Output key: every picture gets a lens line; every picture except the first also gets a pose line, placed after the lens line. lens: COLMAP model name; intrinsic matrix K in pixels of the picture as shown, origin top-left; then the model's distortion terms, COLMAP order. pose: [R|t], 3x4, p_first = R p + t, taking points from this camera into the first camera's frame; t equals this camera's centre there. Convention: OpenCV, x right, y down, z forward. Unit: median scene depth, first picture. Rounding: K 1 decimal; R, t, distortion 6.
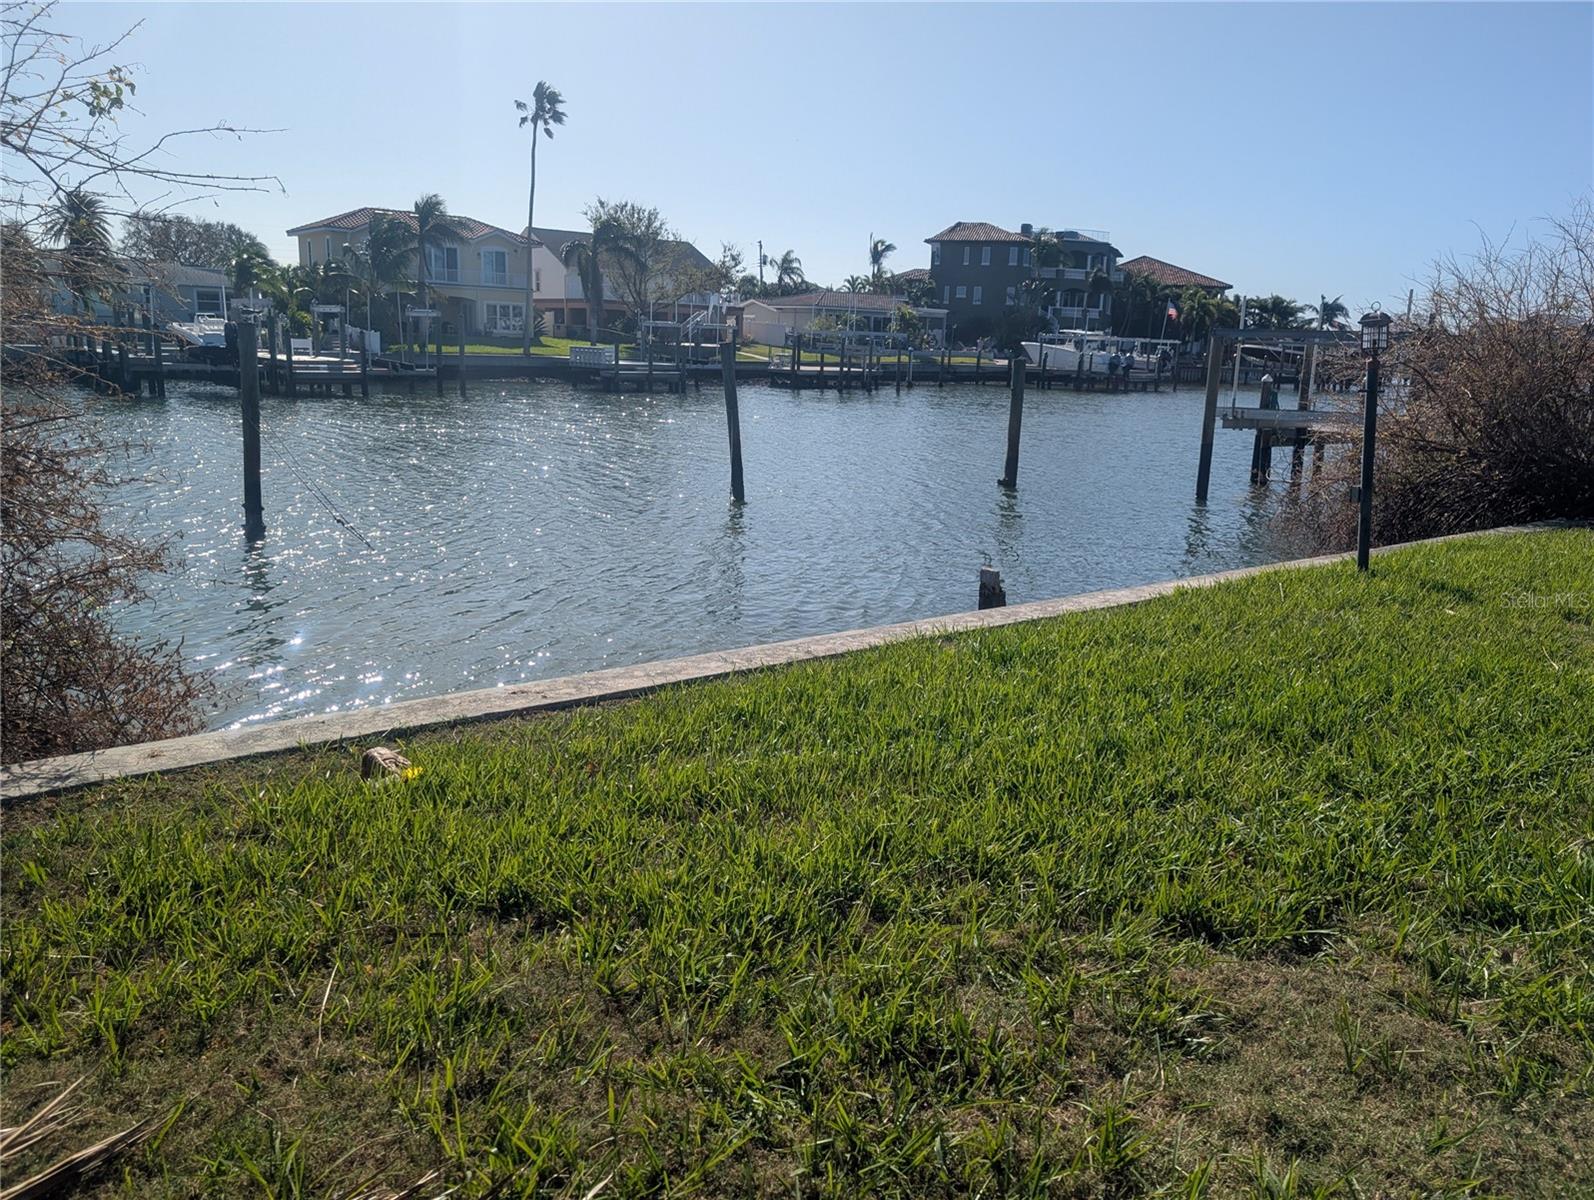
lens RADIAL K [[1165.7, 0, 797.0], [0, 1165.7, 600.0], [0, 0, 1]] dist [-0.002376, -0.007647]
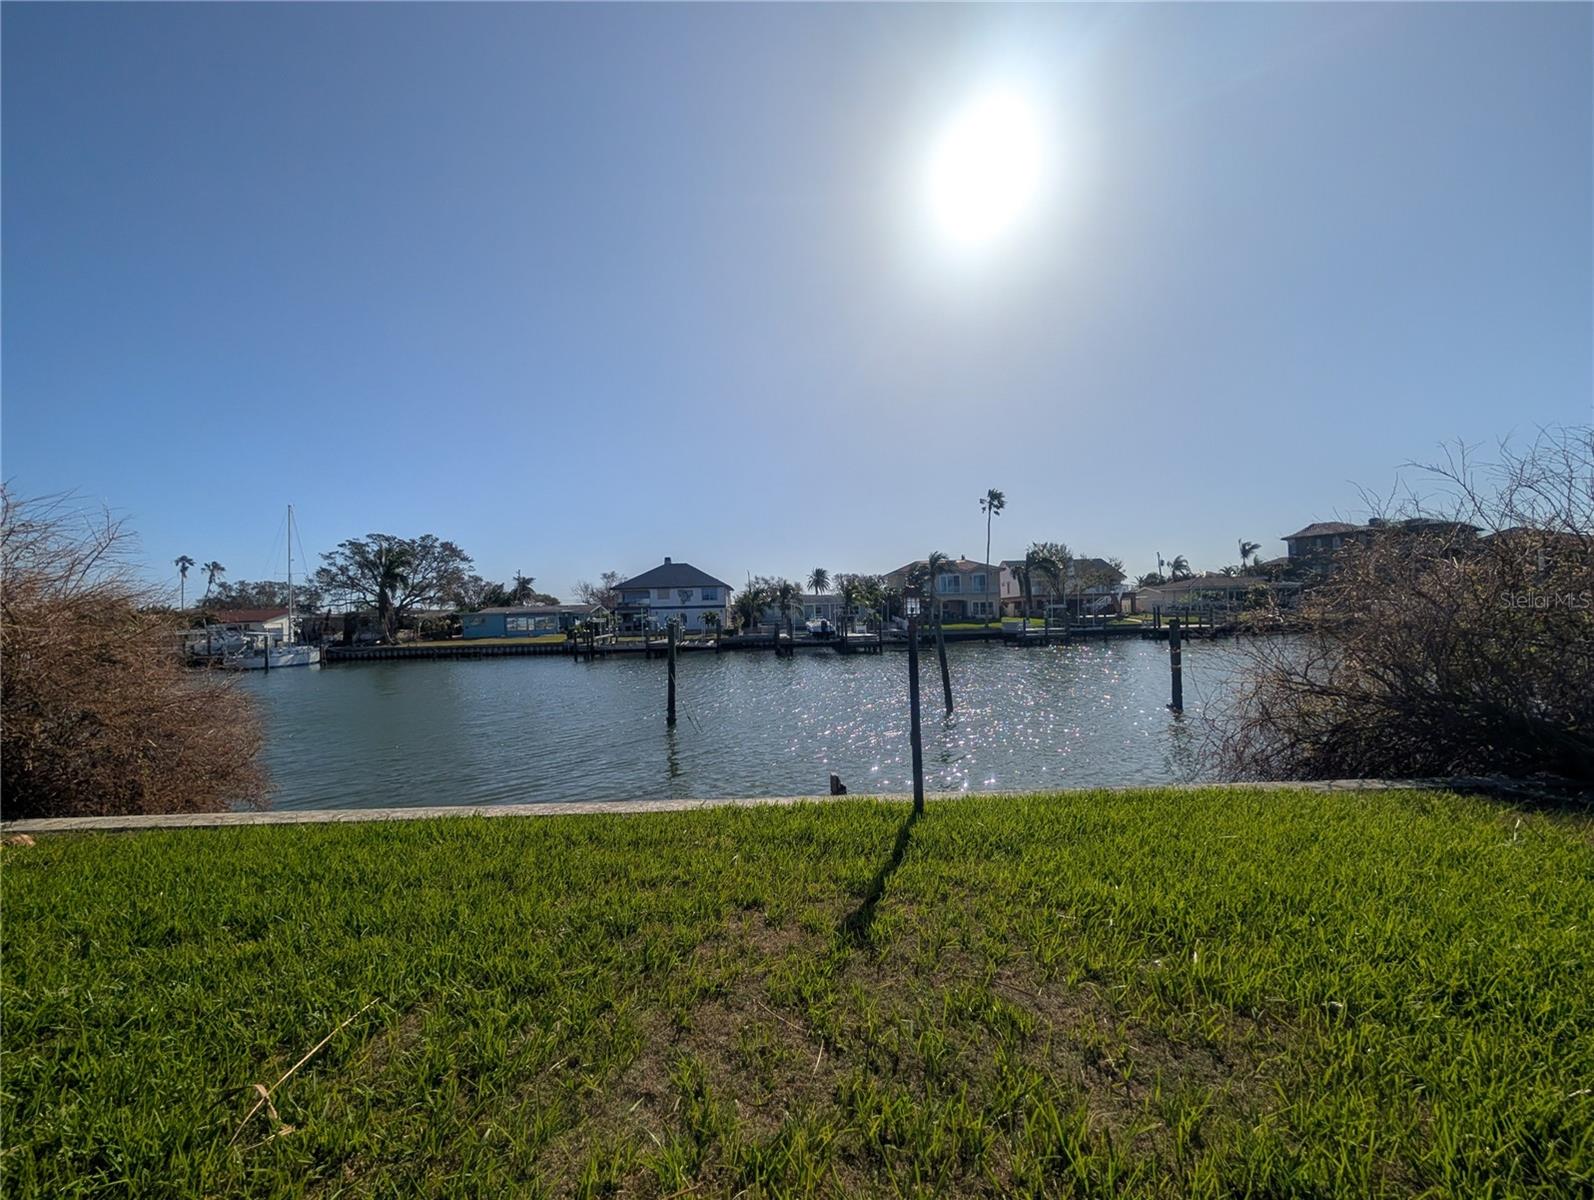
lens RADIAL K [[602.0, 0, 794.1], [0, 602.0, 603.6], [0, 0, 1]] dist [-0.000186, 0.000063]
pose [[0.804671, -0.073087, -0.589205, 0.080212], [-0.074240, 0.972220, -0.221985, -0.009780], [0.589061, 0.222367, 0.776891, 0.057458]]
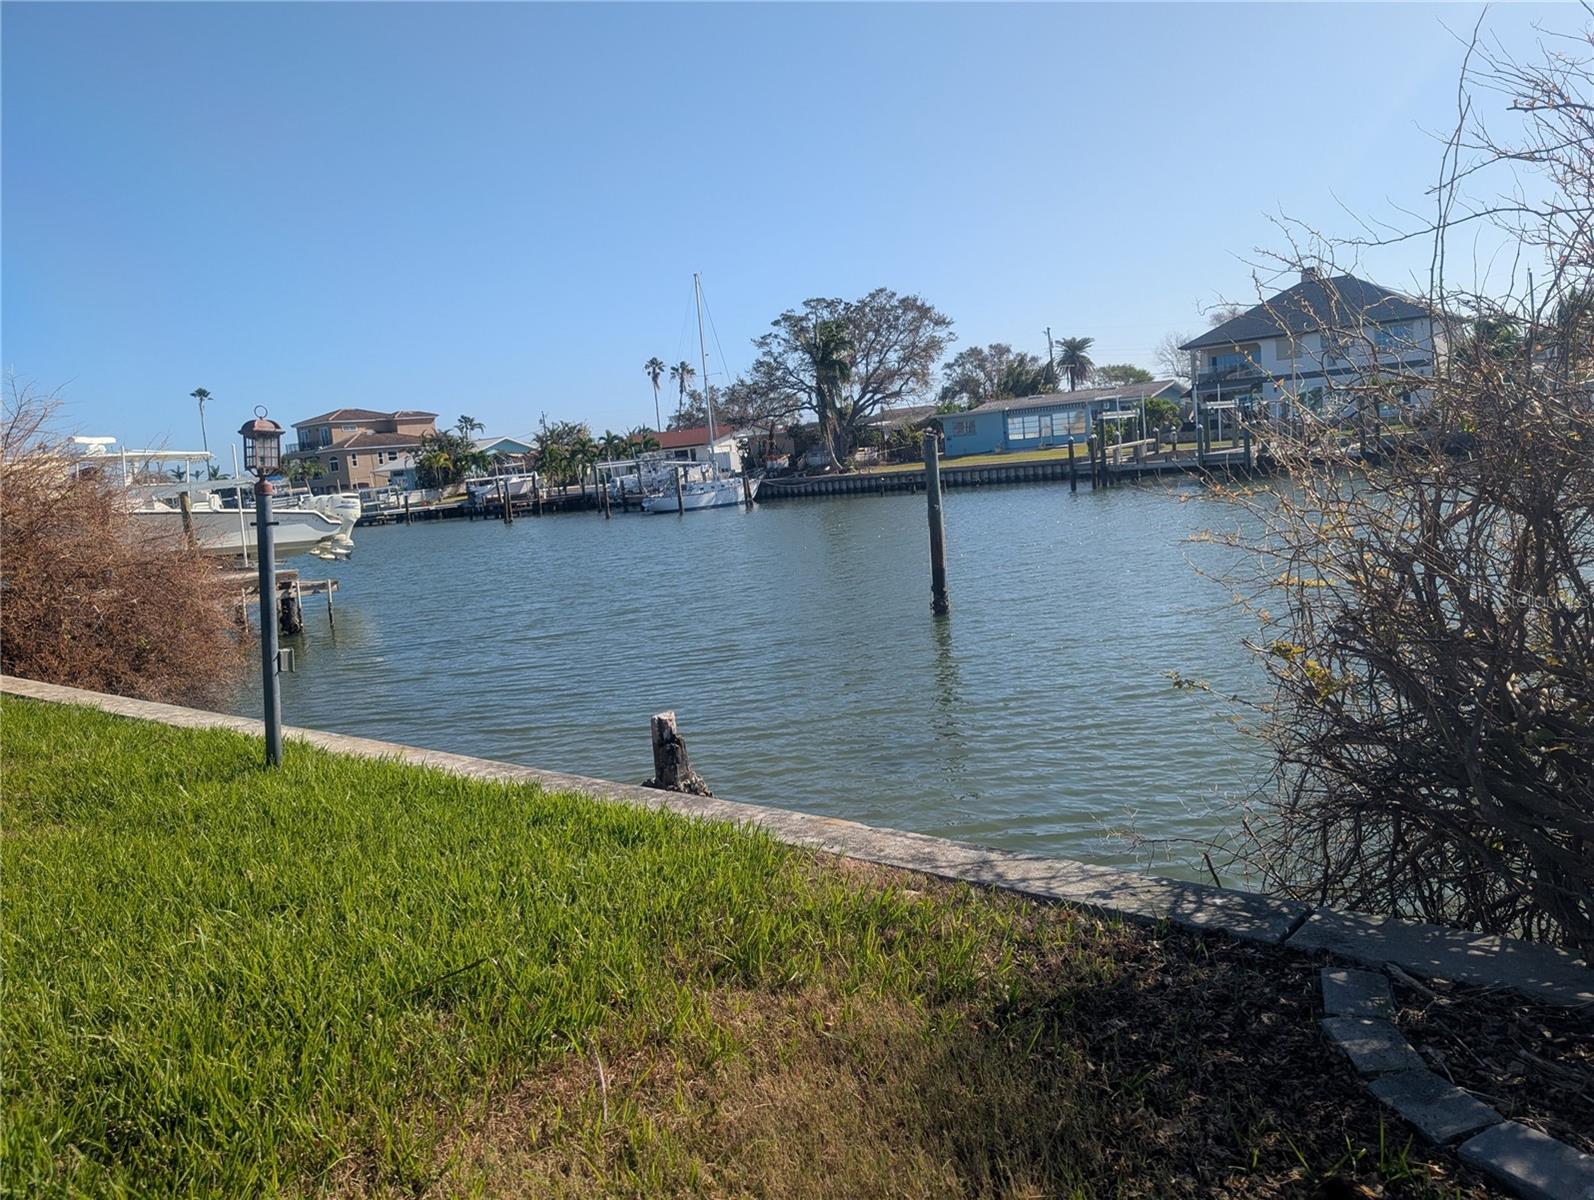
lens RADIAL K [[1133.9, 0, 805.2], [0, 1133.9, 609.8], [0, 0, 1]] dist [0.079524, -0.170799]
pose [[0.226572, 0.076505, -0.970985, 0.136136], [-0.118012, 0.991722, 0.050602, -0.022410], [0.966819, 0.103123, 0.233725, 0.130560]]
